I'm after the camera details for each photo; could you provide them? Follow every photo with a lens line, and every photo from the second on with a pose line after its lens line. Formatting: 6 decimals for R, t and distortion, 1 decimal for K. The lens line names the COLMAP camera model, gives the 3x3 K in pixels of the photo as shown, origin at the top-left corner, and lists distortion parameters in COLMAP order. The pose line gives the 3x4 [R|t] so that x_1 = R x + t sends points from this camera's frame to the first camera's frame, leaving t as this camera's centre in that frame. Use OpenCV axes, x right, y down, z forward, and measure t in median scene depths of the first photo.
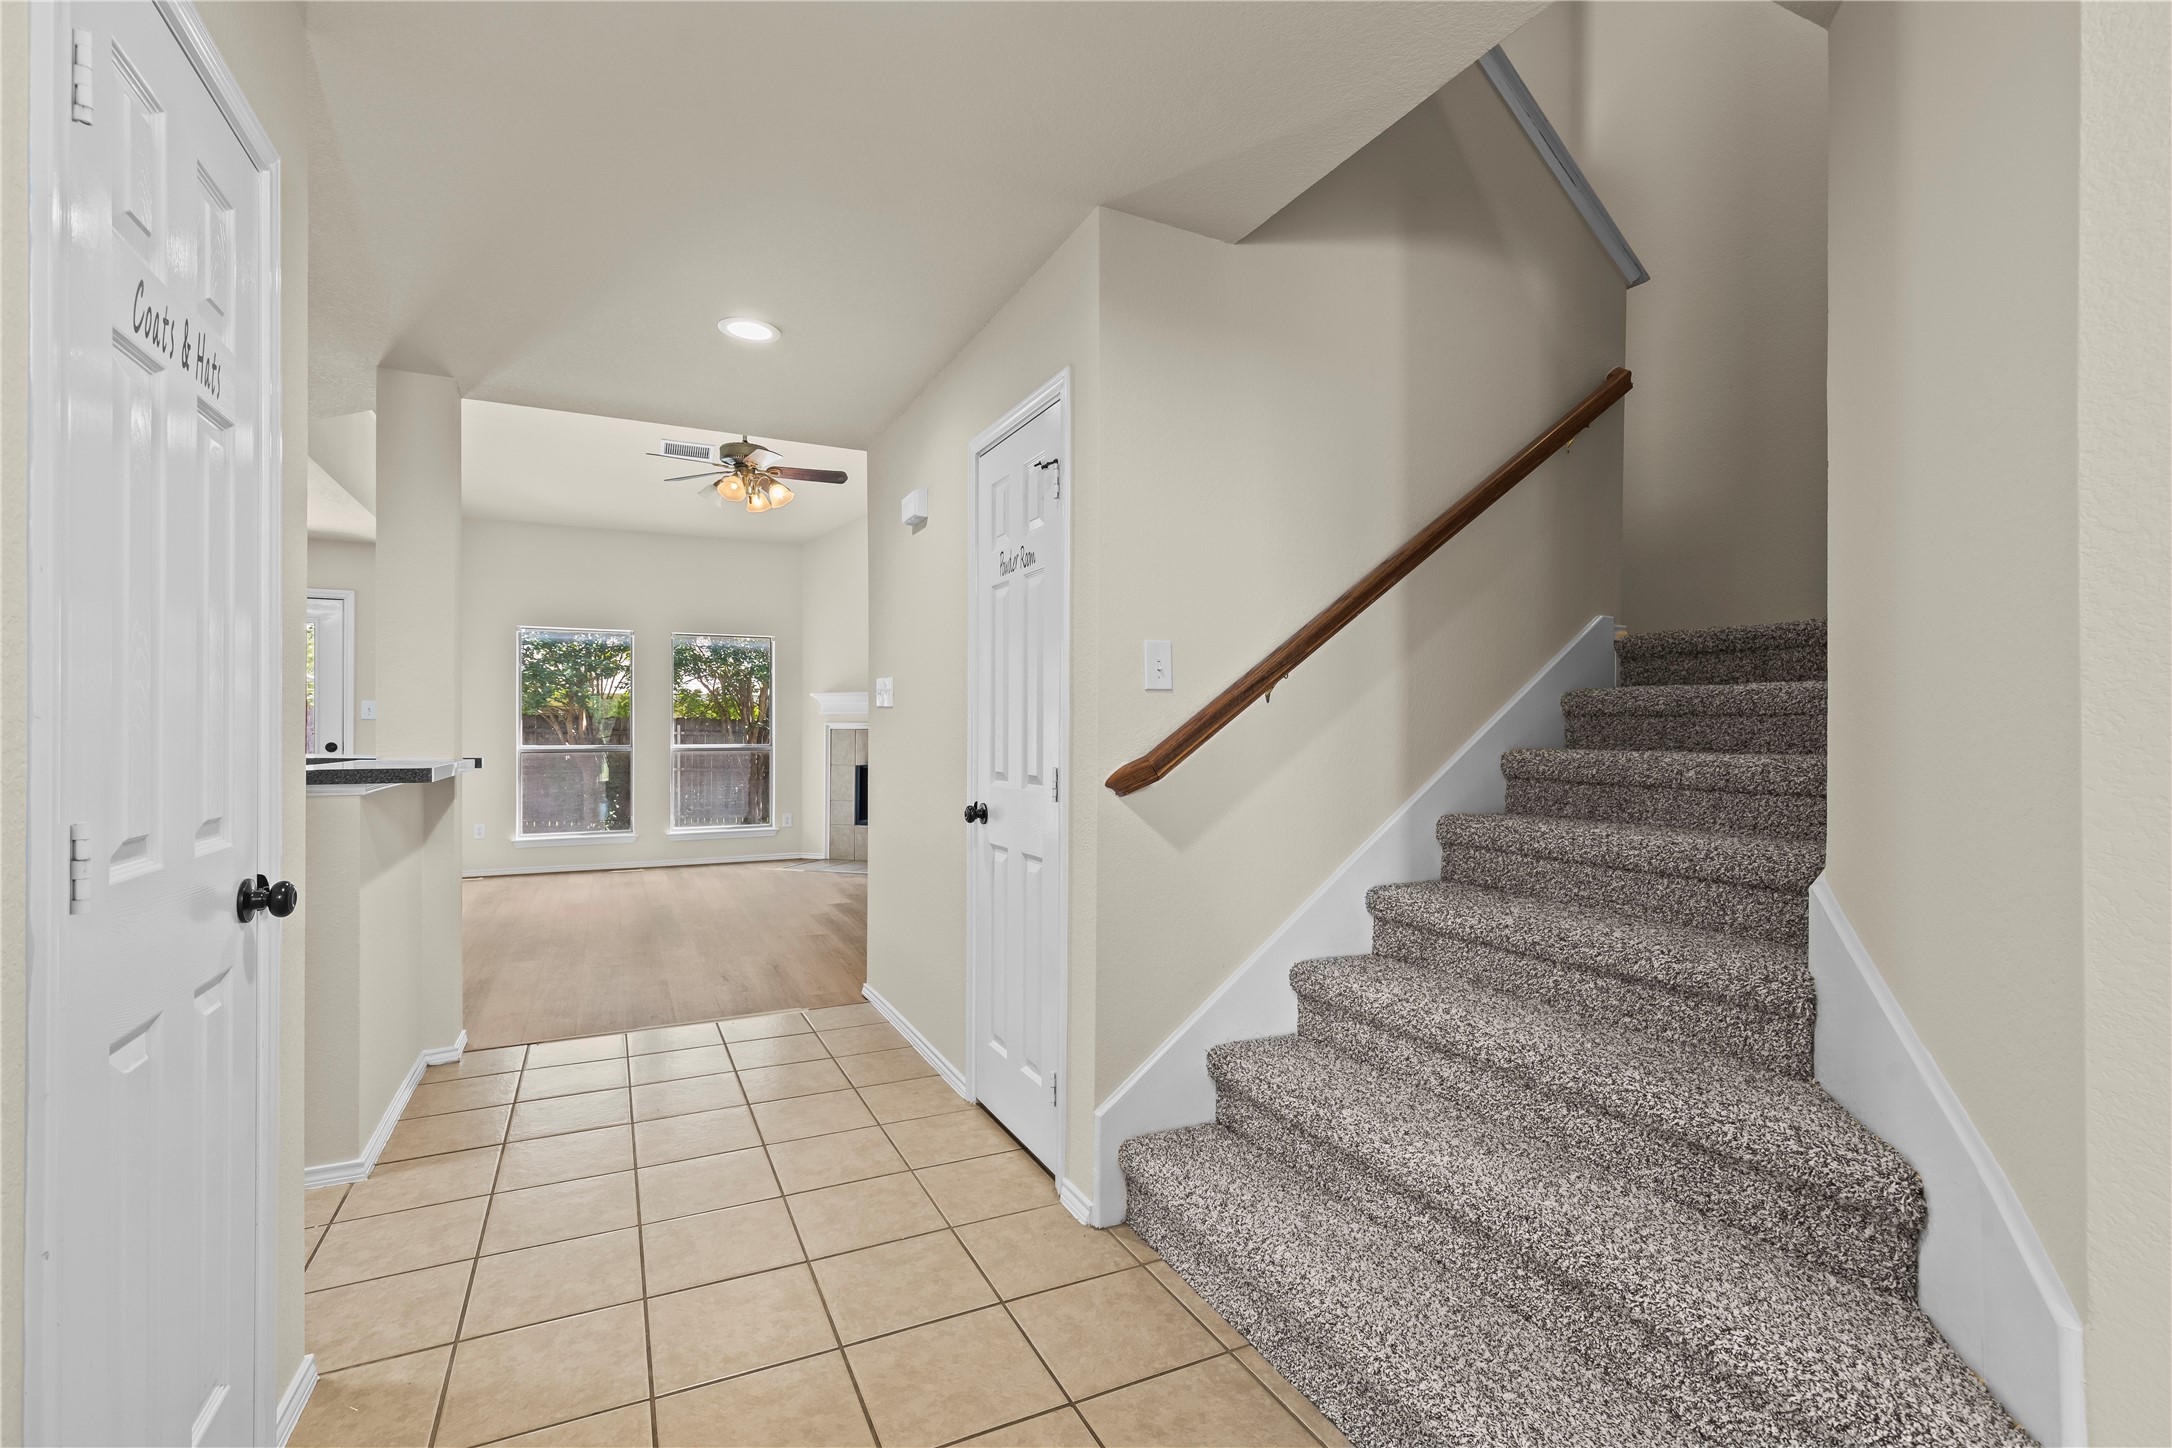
lens RADIAL K [[978.6, 0, 1074.3], [0, 978.6, 730.6], [0, 0, 1]] dist [0.009218, -0.001335]
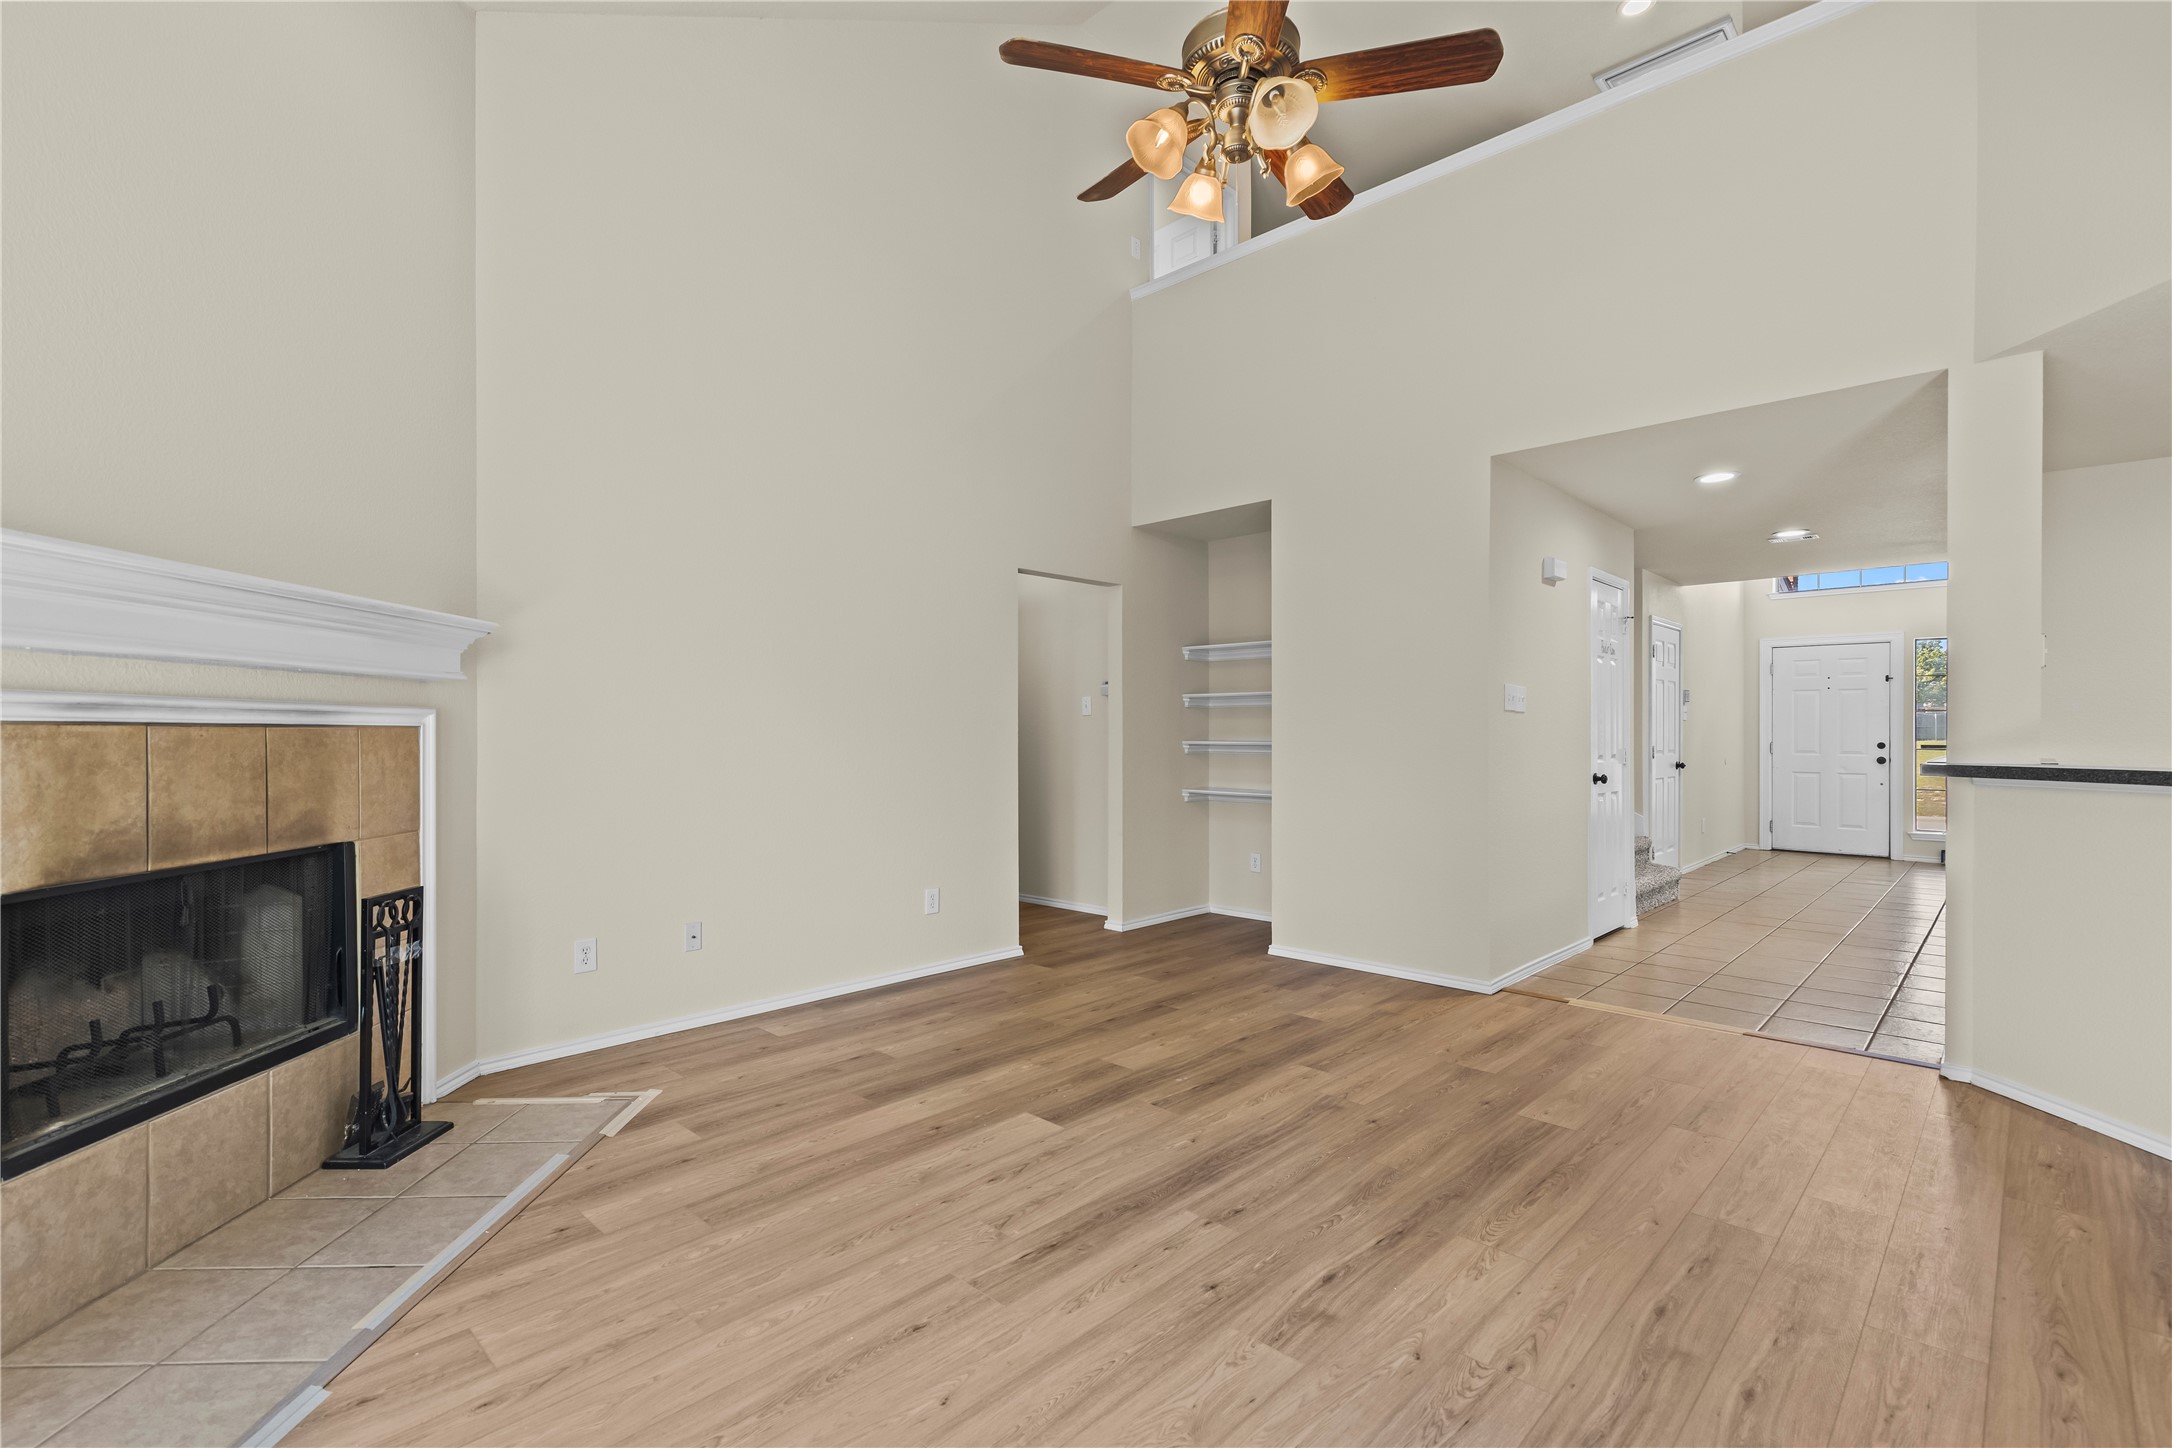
lens RADIAL K [[978.6, 0, 1074.3], [0, 978.6, 730.6], [0, 0, 1]] dist [0.009218, -0.001335]
pose [[-0.344086, -0.000301, 0.938938, -0.517426], [-0.001978, 0.999998, -0.000404, 0.000381], [-0.938936, -0.001997, -0.344086, 0.891733]]
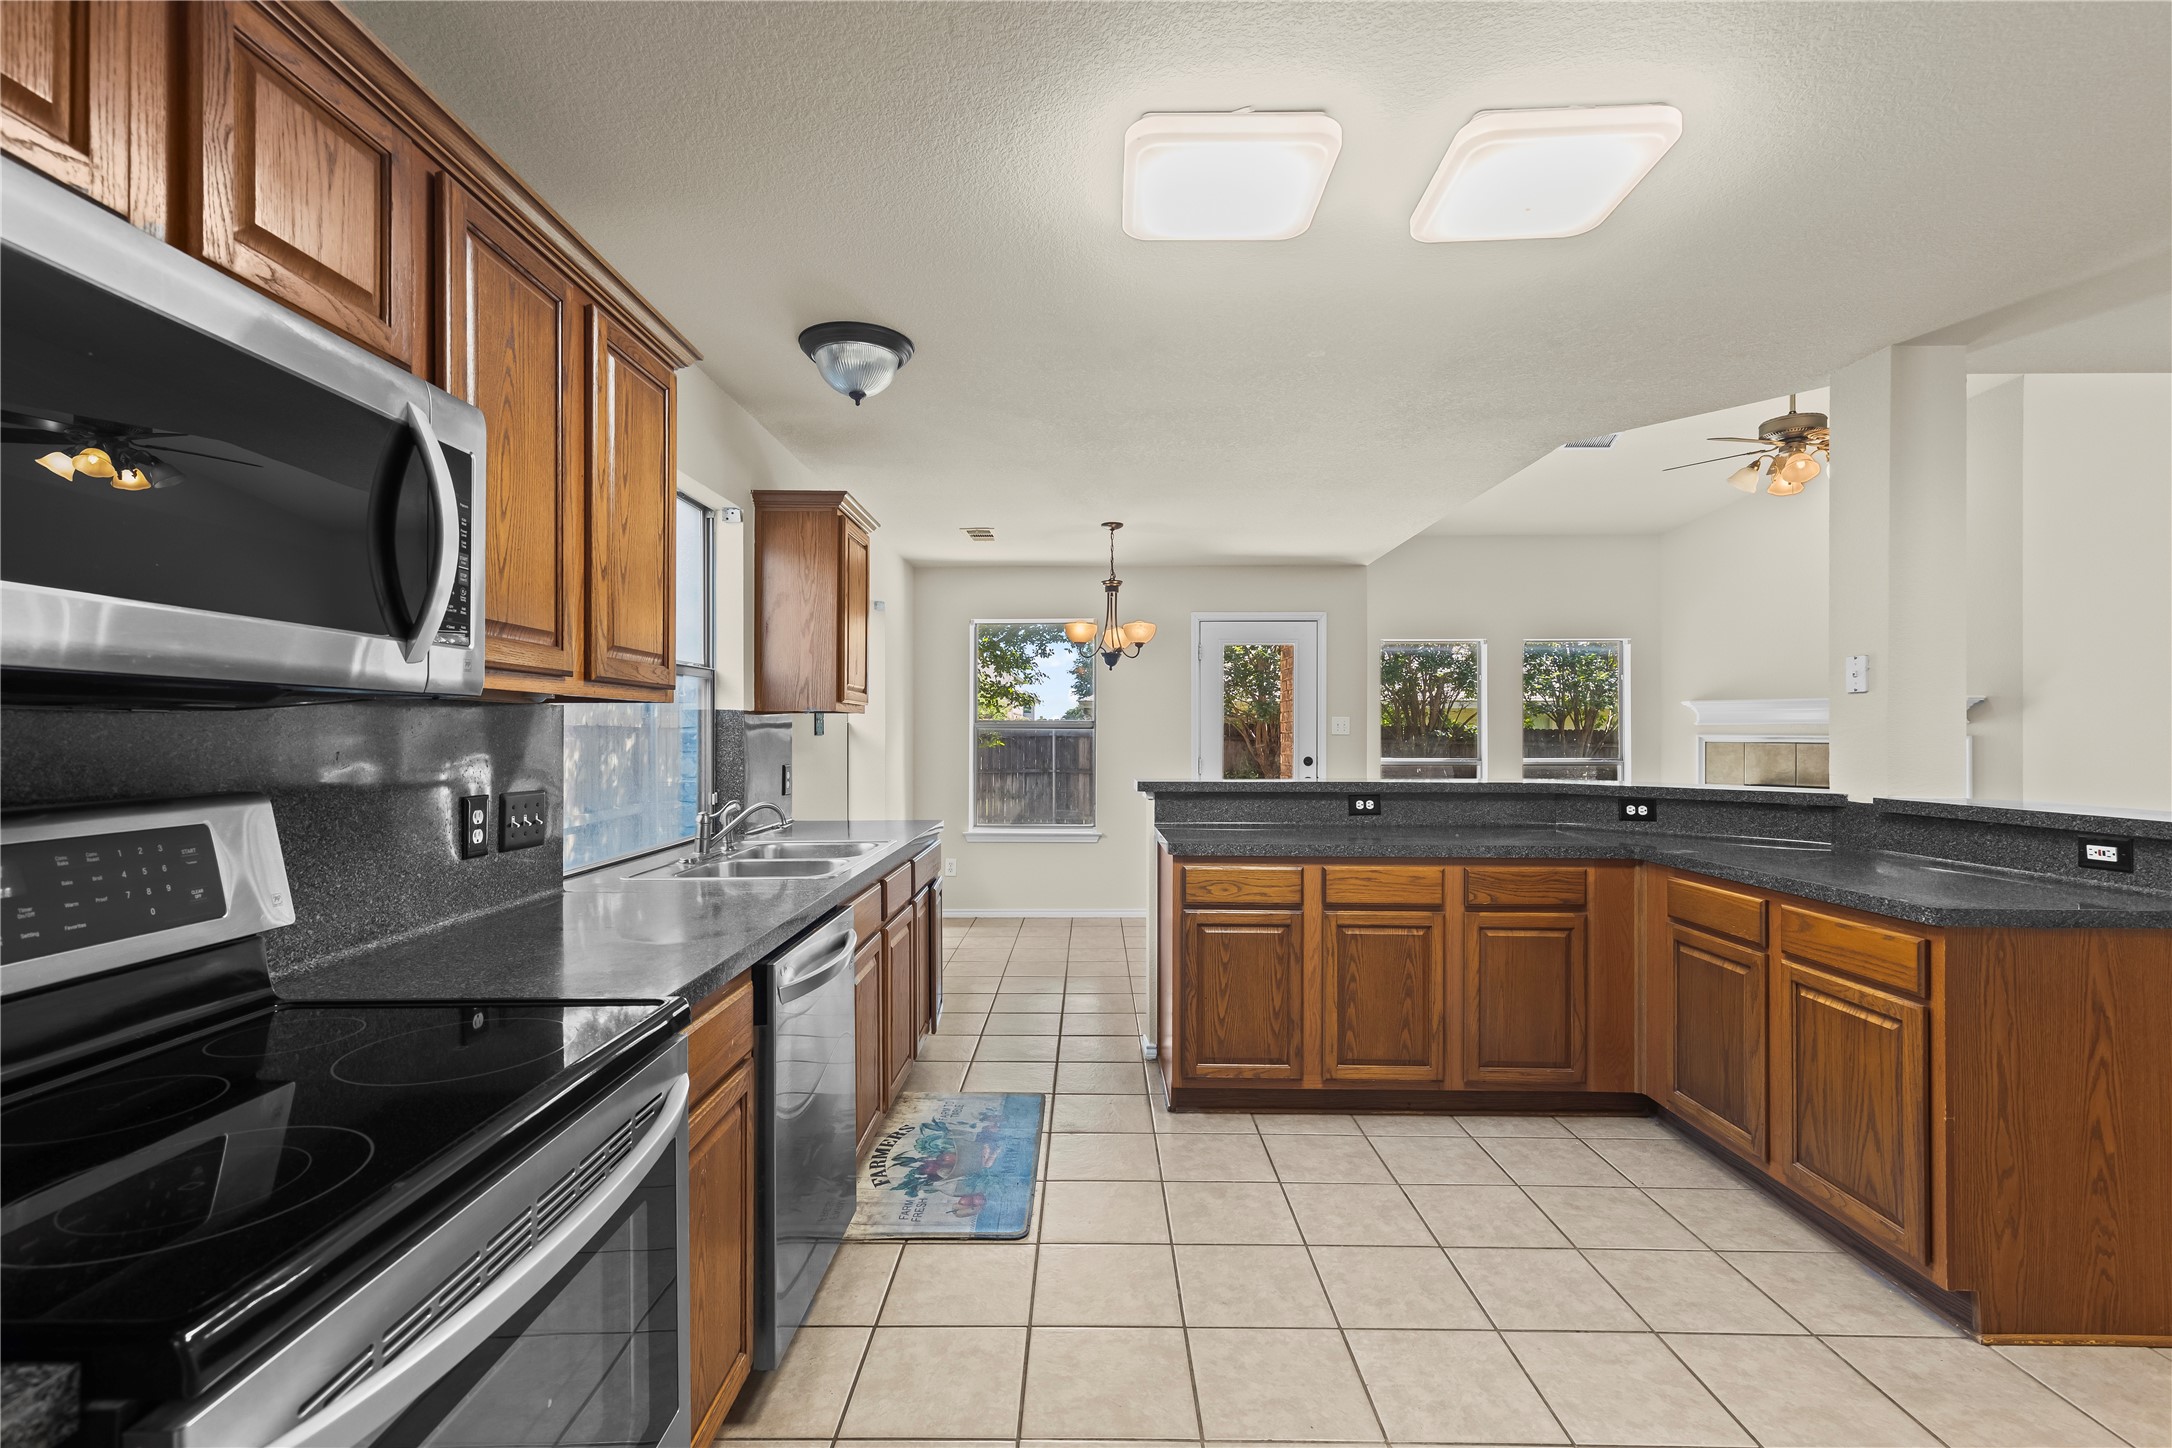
lens RADIAL K [[975.1, 0, 1075.8], [0, 975.1, 734.8], [0, 0, 1]] dist [0.010348, -0.003272]
pose [[0.896068, 0.001650, -0.443914, -0.383136], [0.000250, 0.999991, 0.004221, -0.012047], [0.443917, -0.003893, 0.896059, -0.036646]]
